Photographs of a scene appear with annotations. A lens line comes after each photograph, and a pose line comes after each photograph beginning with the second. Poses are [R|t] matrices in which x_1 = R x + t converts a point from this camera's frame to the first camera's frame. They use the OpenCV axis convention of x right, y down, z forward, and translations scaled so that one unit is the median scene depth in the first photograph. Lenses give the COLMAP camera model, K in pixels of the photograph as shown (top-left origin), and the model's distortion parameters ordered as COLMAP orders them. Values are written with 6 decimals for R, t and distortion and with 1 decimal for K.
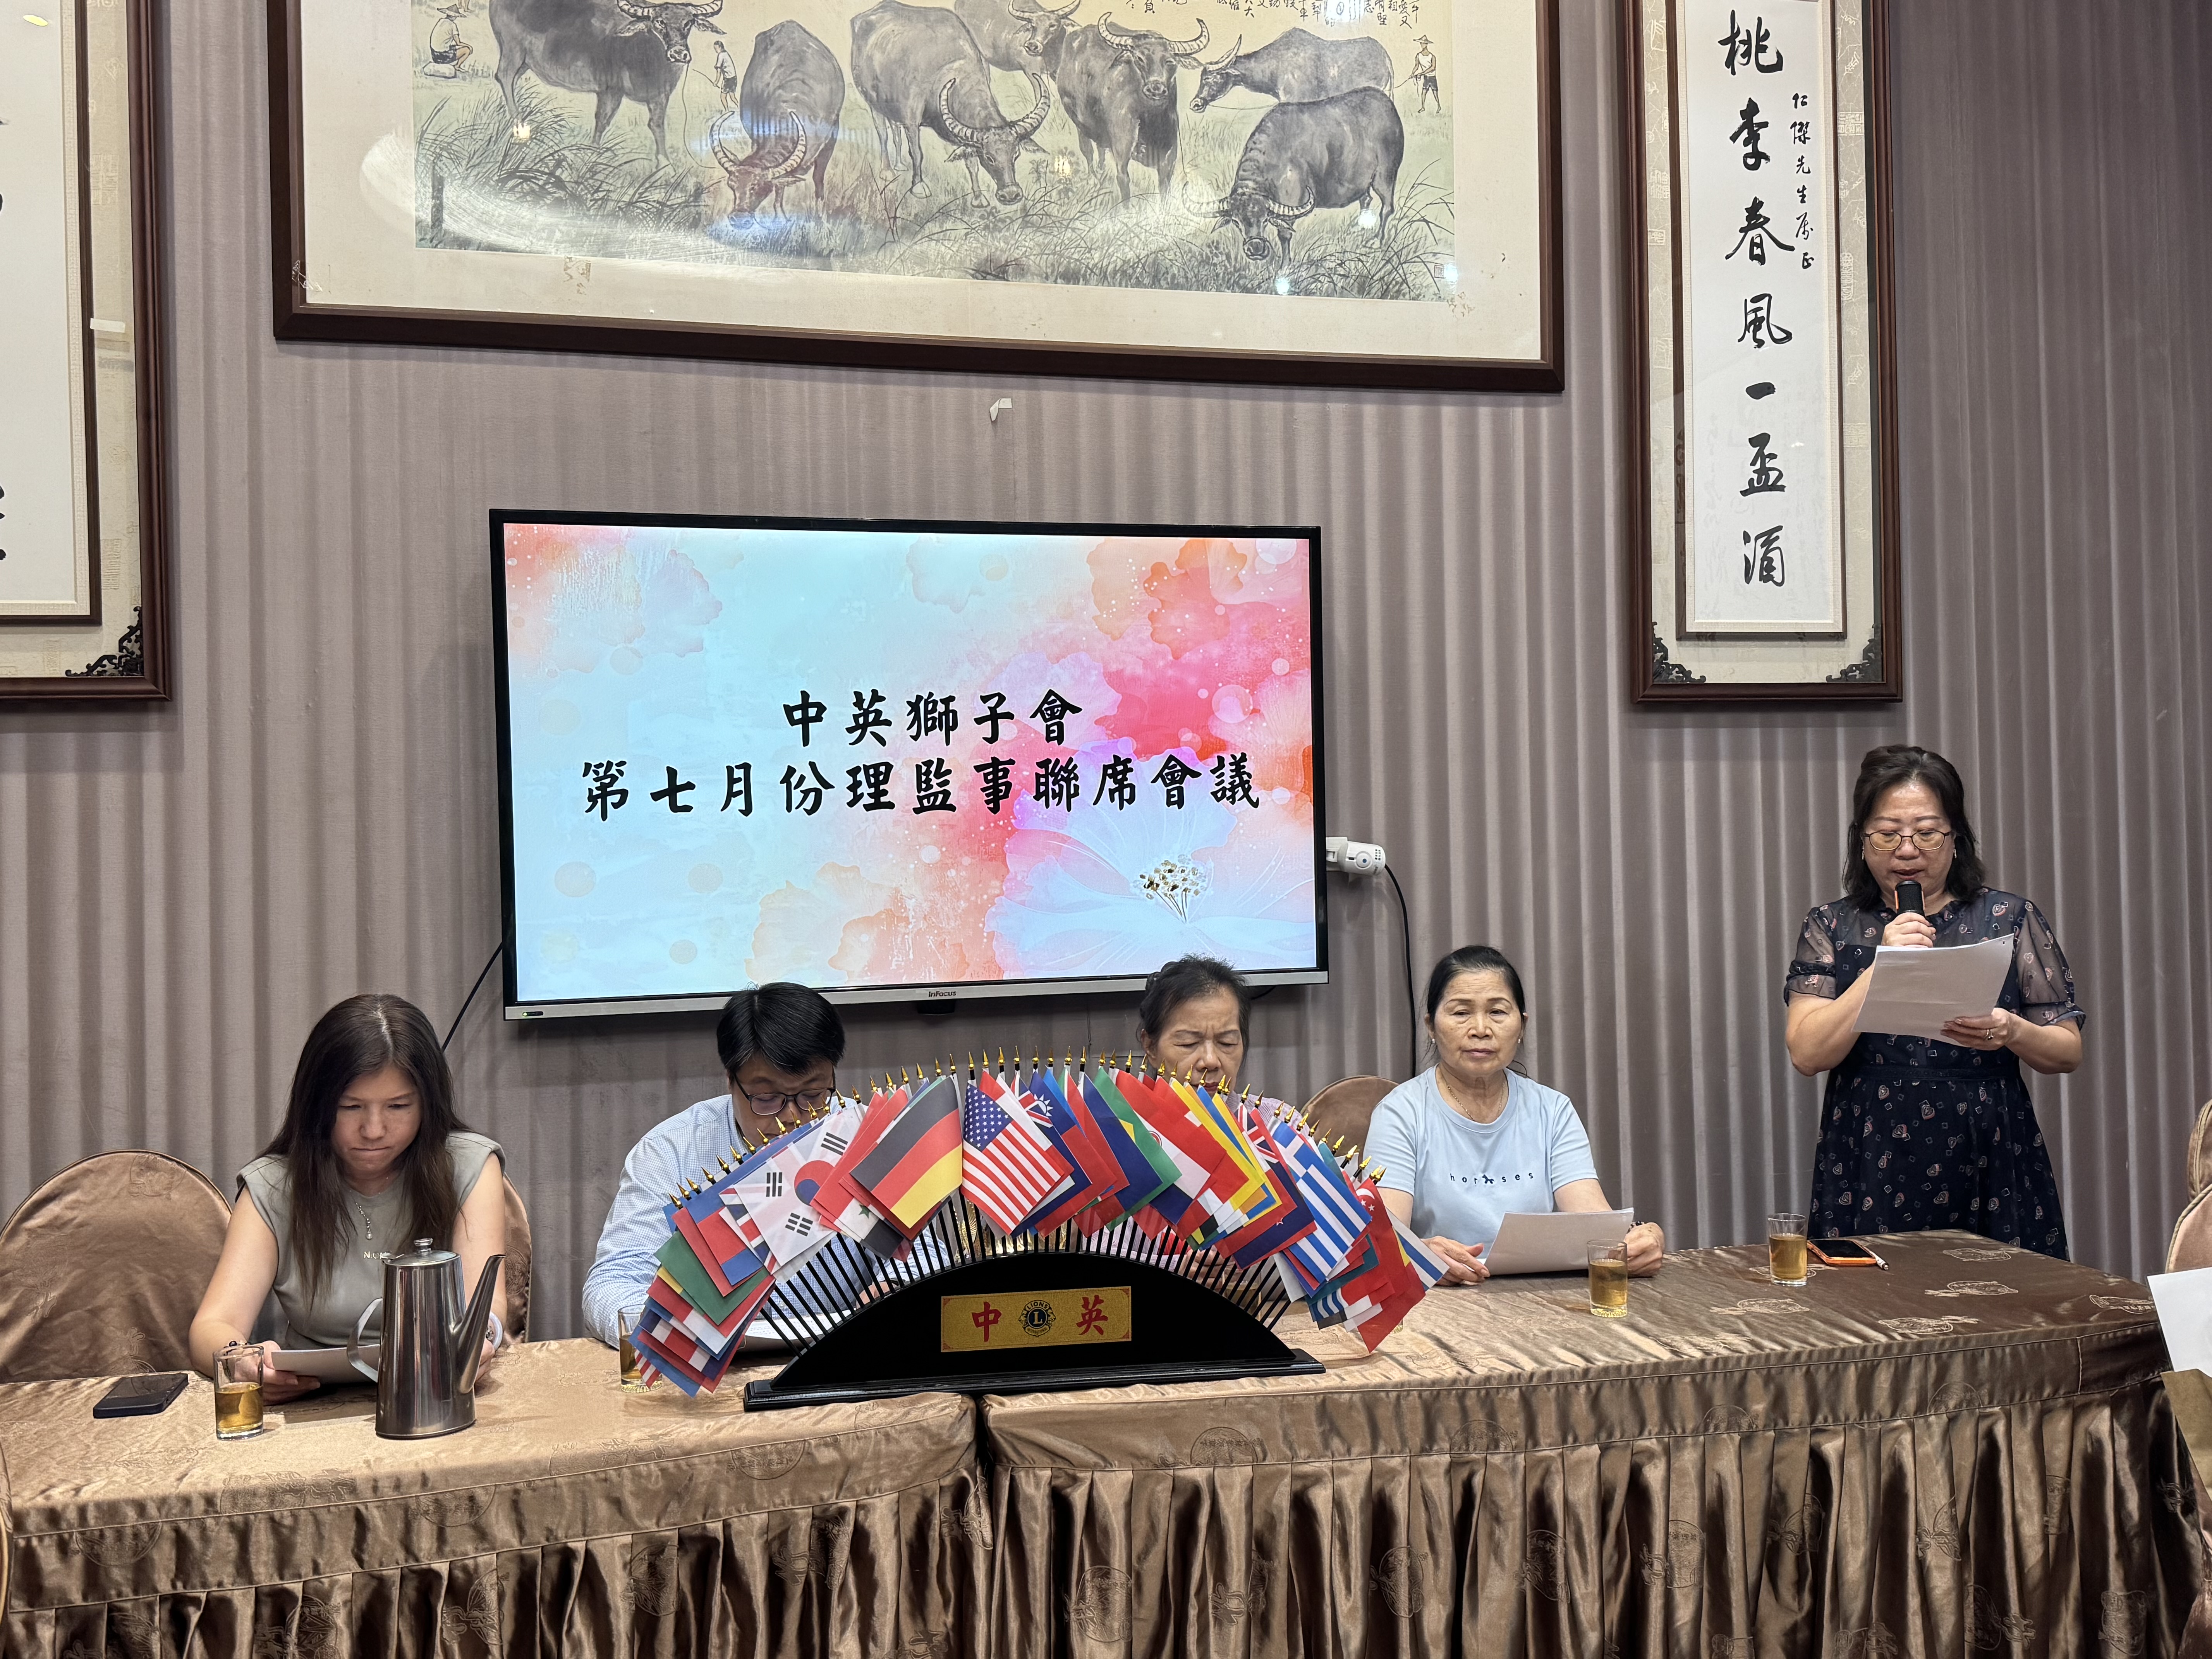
lens RADIAL K [[1884.8, 0, 1116.5], [0, 1884.8, 848.8], [0, 0, 1]] dist [0.120925, -0.209057]
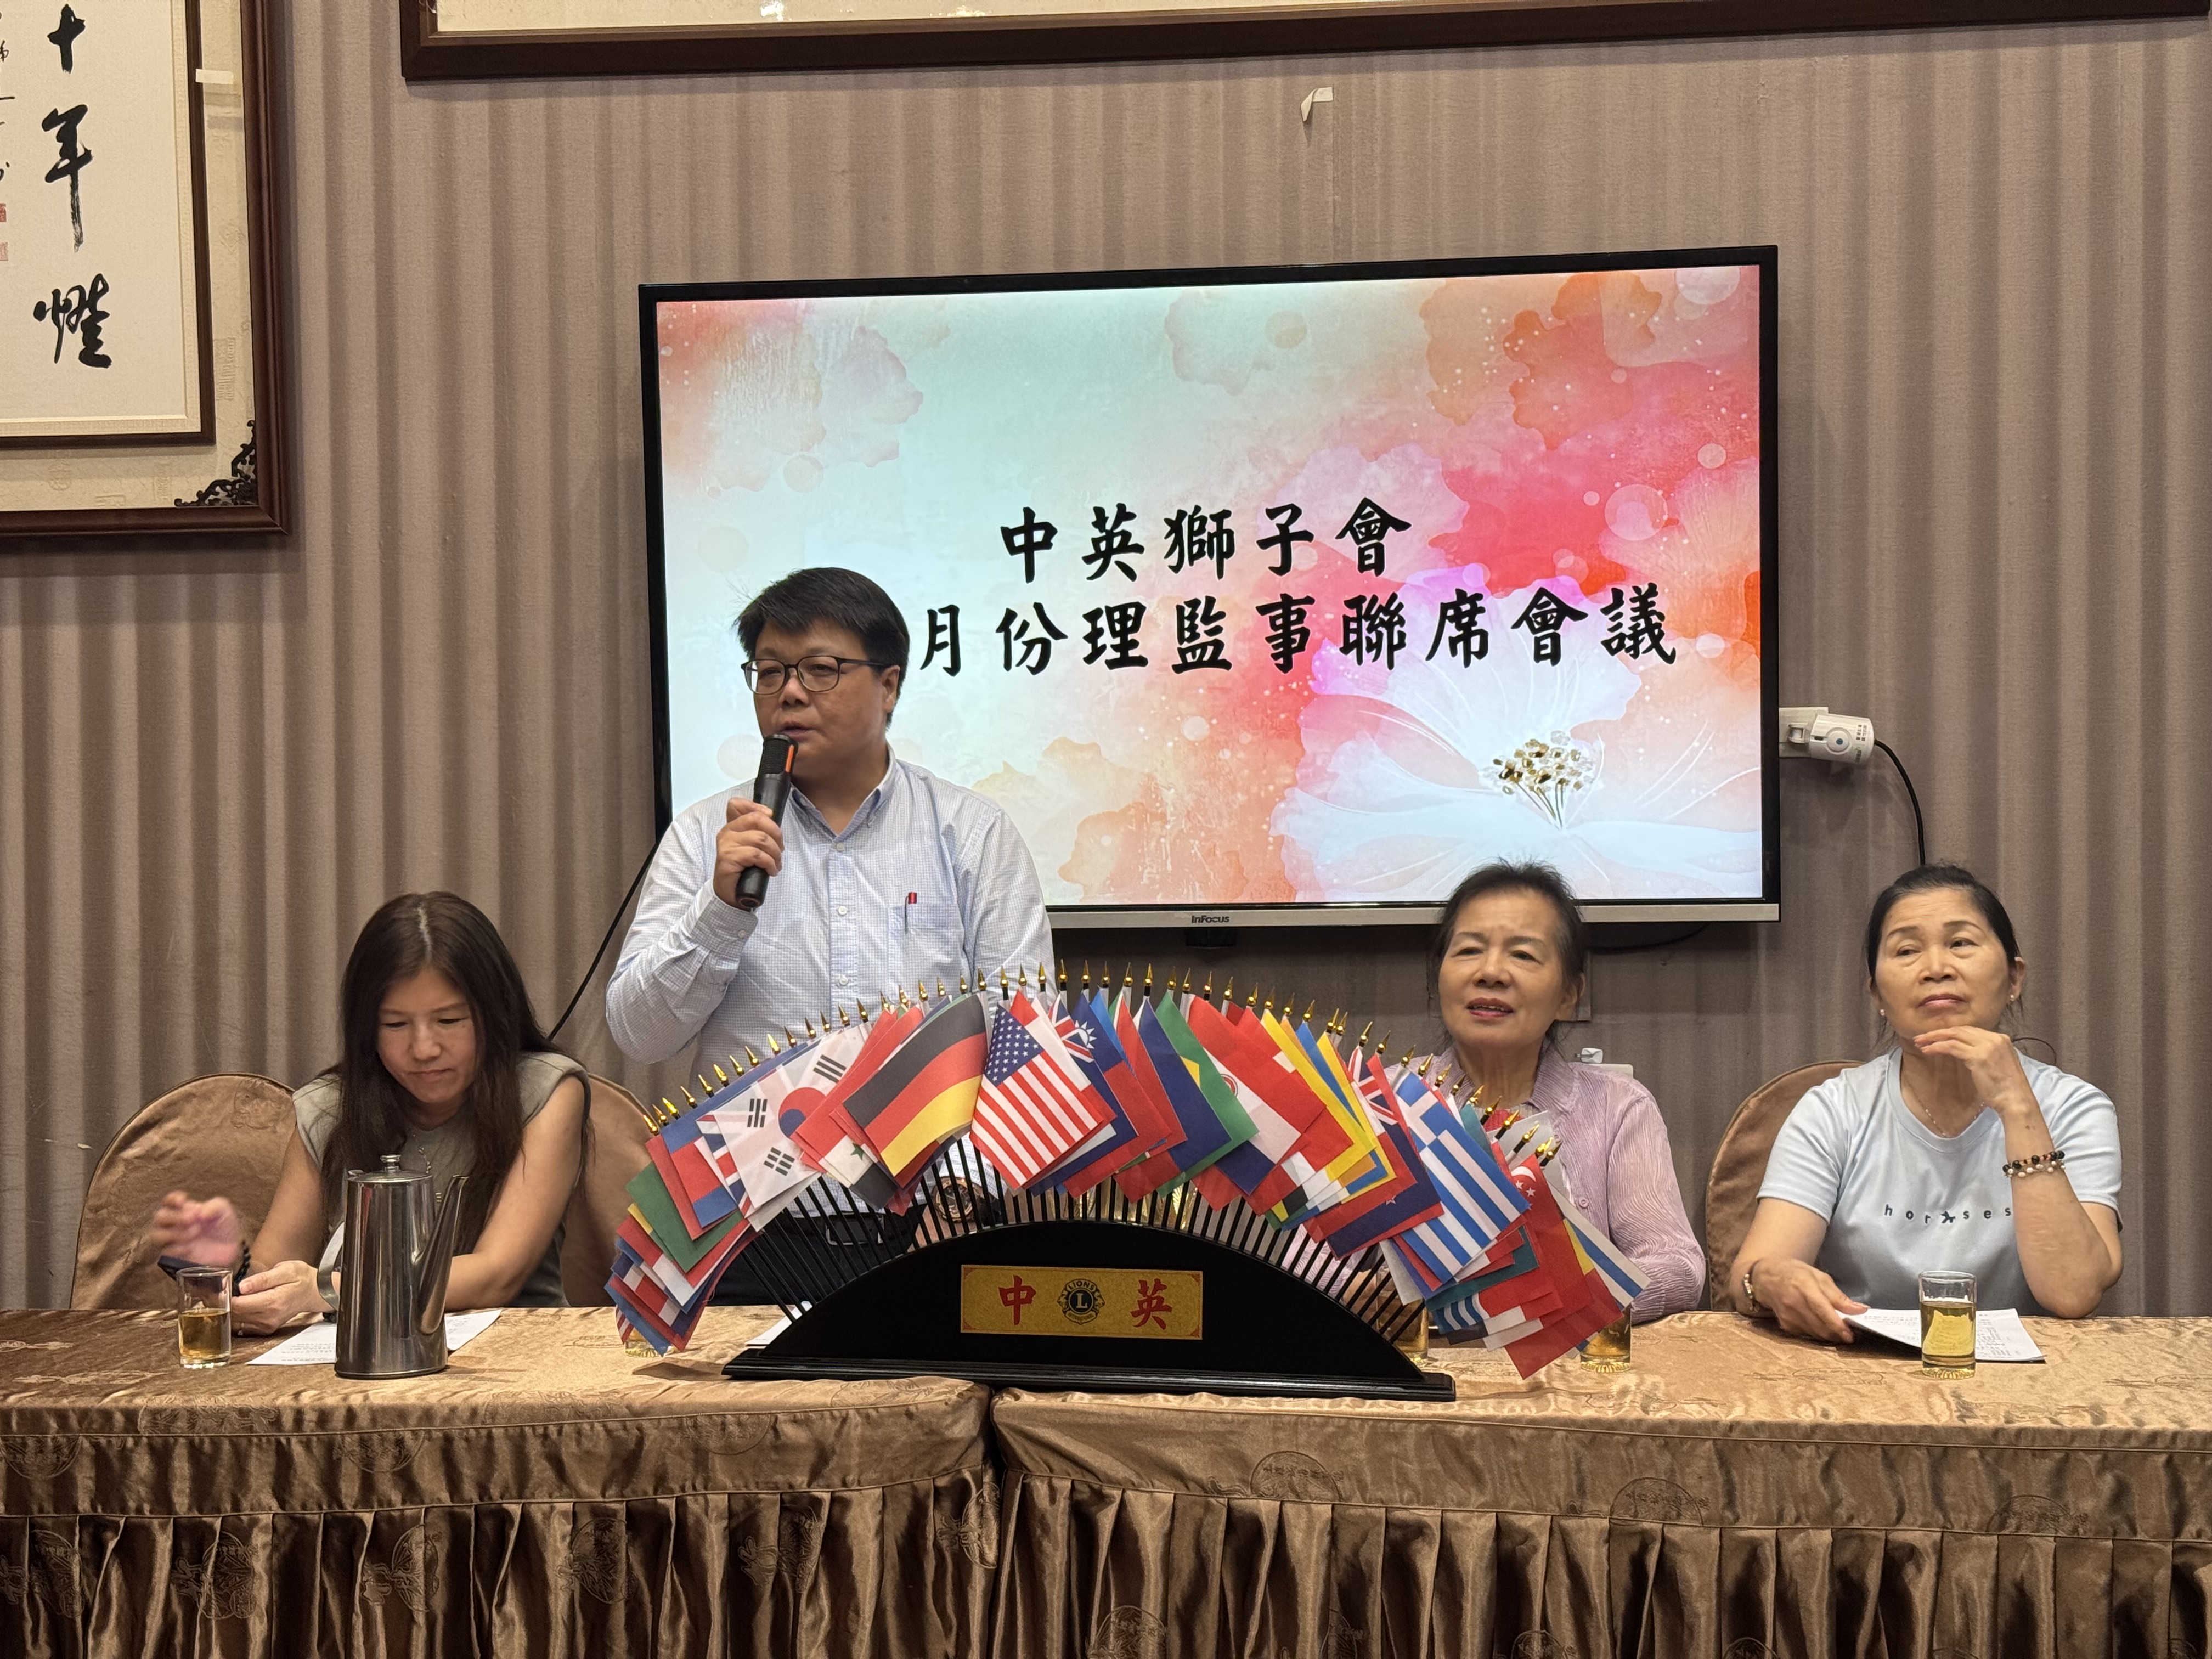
lens RADIAL K [[3088.6, 0, 1100.6], [0, 3088.6, 859.6], [0, 0, 1]] dist [0.127011, -0.163831]
pose [[0.944332, 0.018650, -0.328464, 0.261785], [-0.006884, 0.999293, 0.036949, 0.009845], [0.328921, -0.032631, 0.943793, -0.144963]]
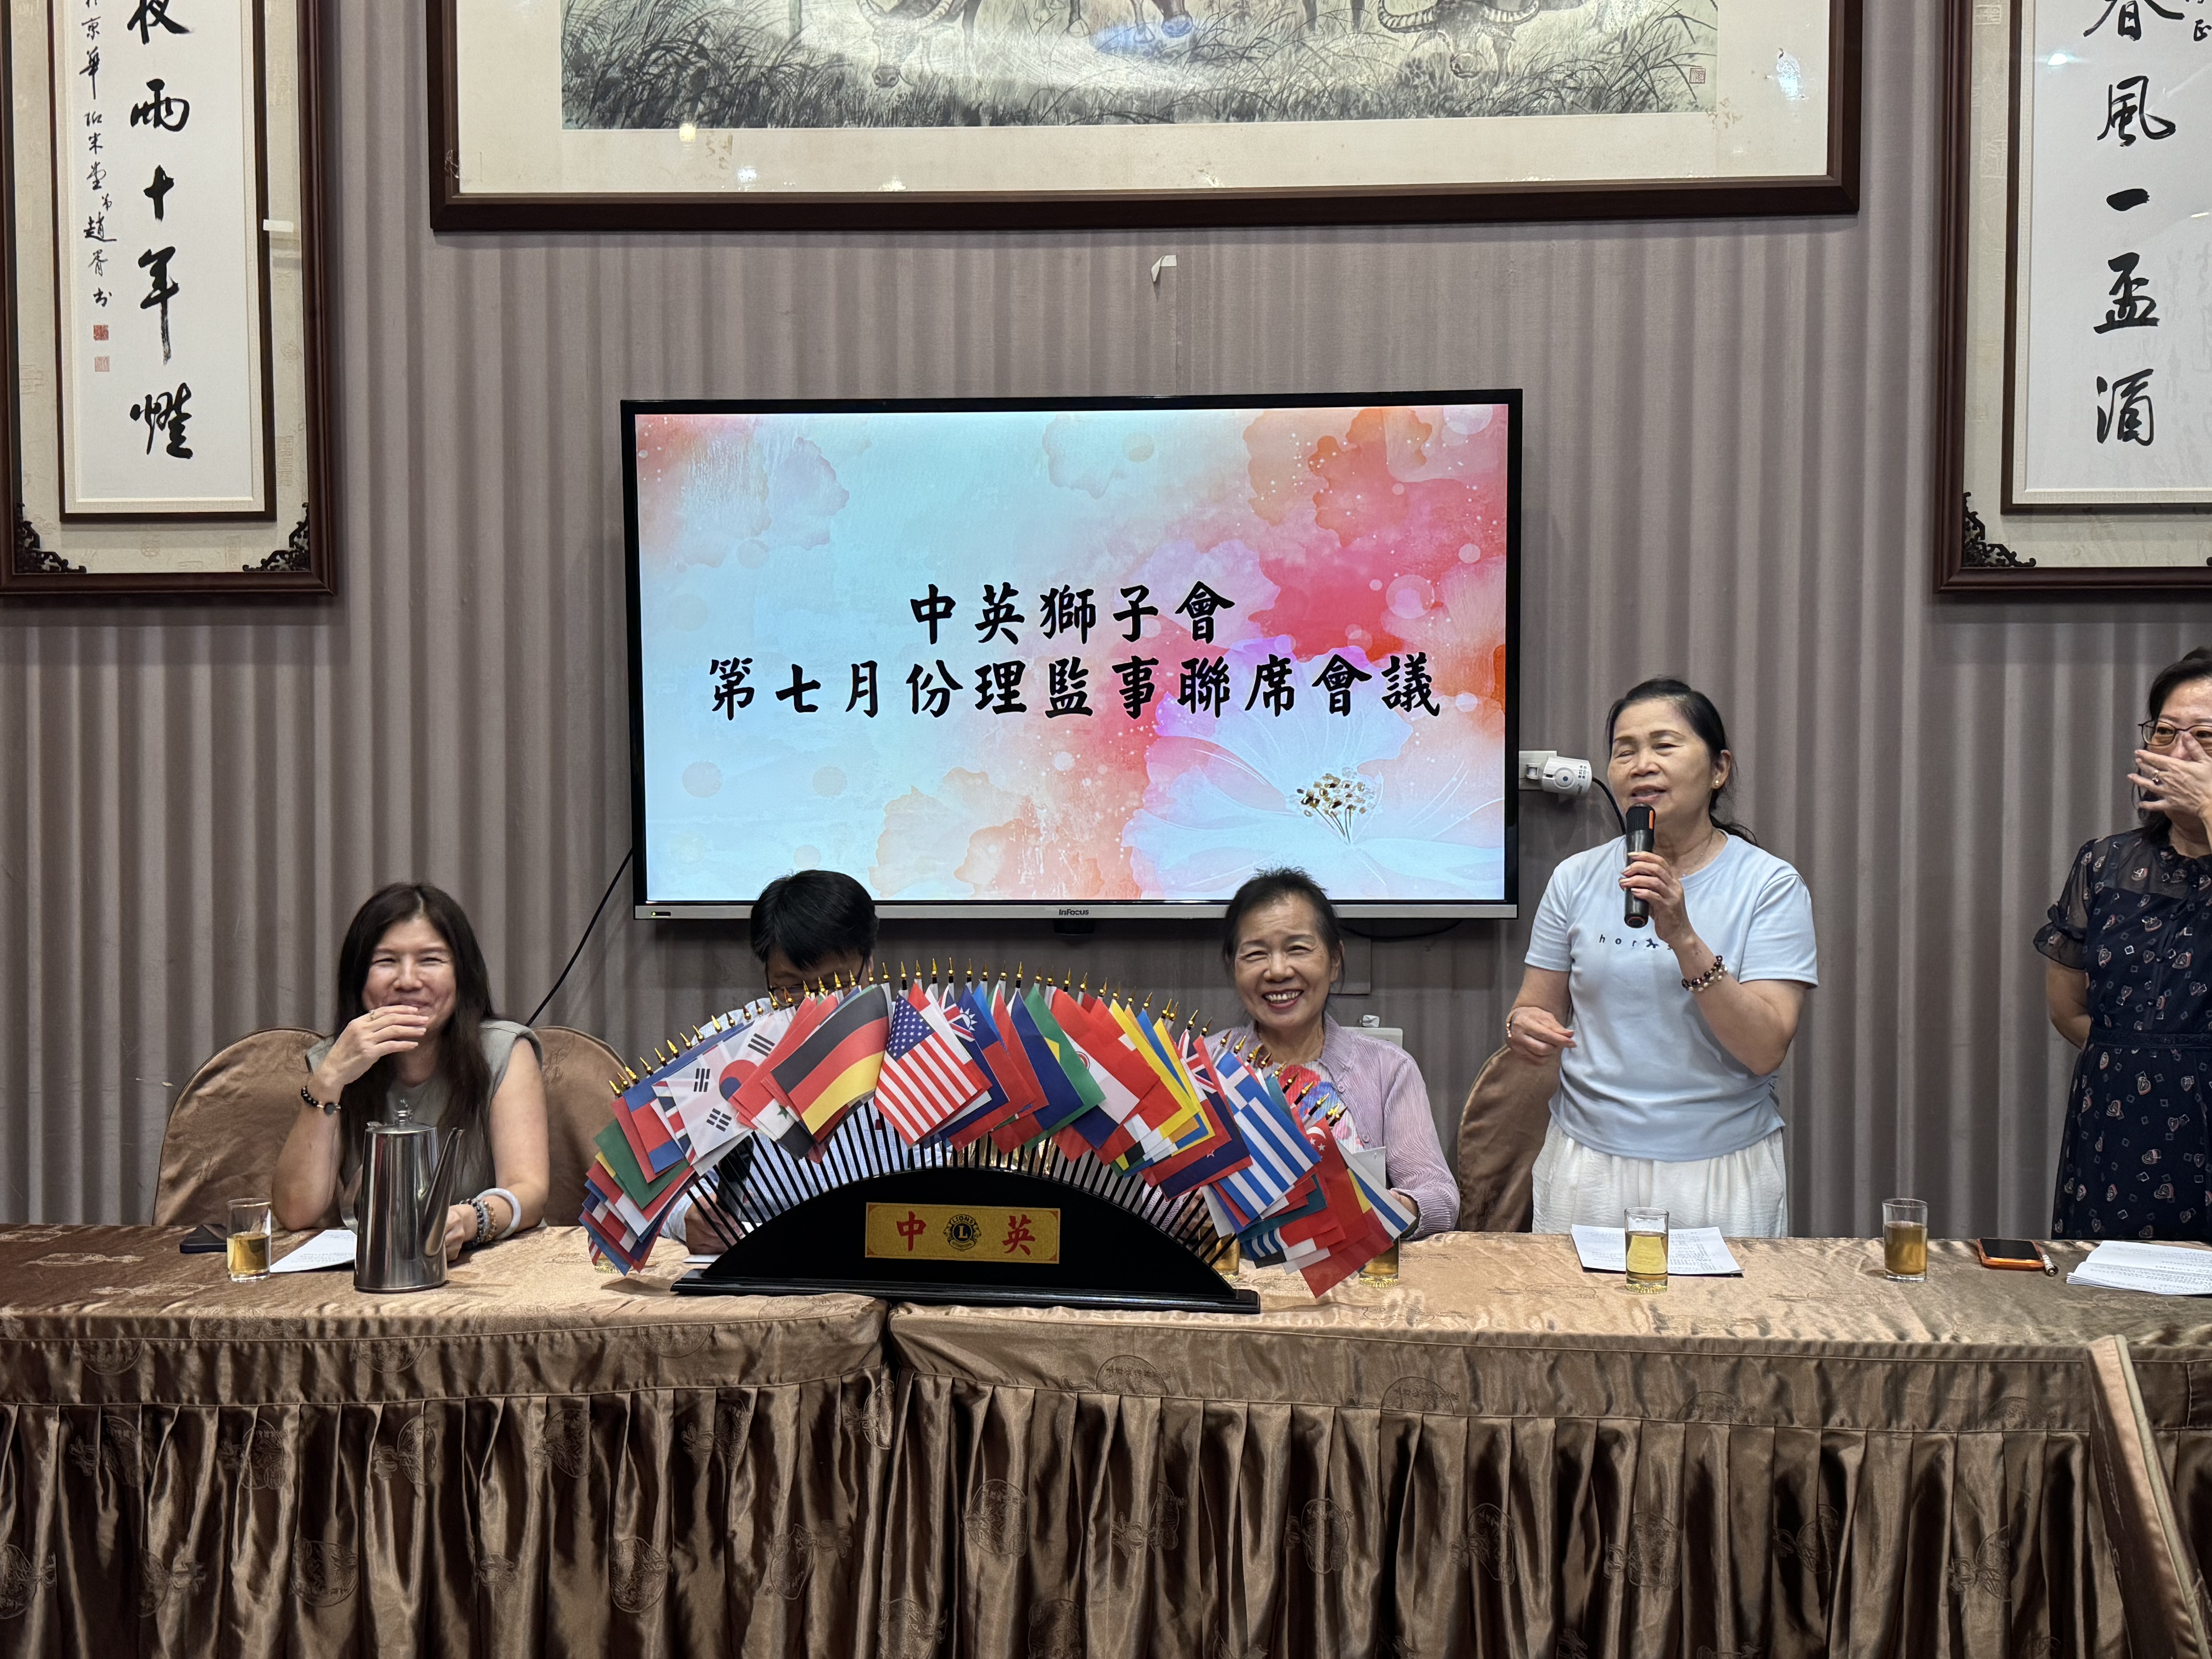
lens RADIAL K [[2343.7, 0, 1109.5], [0, 2343.7, 860.1], [0, 0, 1]] dist [0.164271, -0.379557]
pose [[0.958201, 0.032457, -0.284249, 0.252676], [-0.019161, 0.998594, 0.049433, -0.005990], [0.285454, -0.041920, 0.957475, -0.098861]]
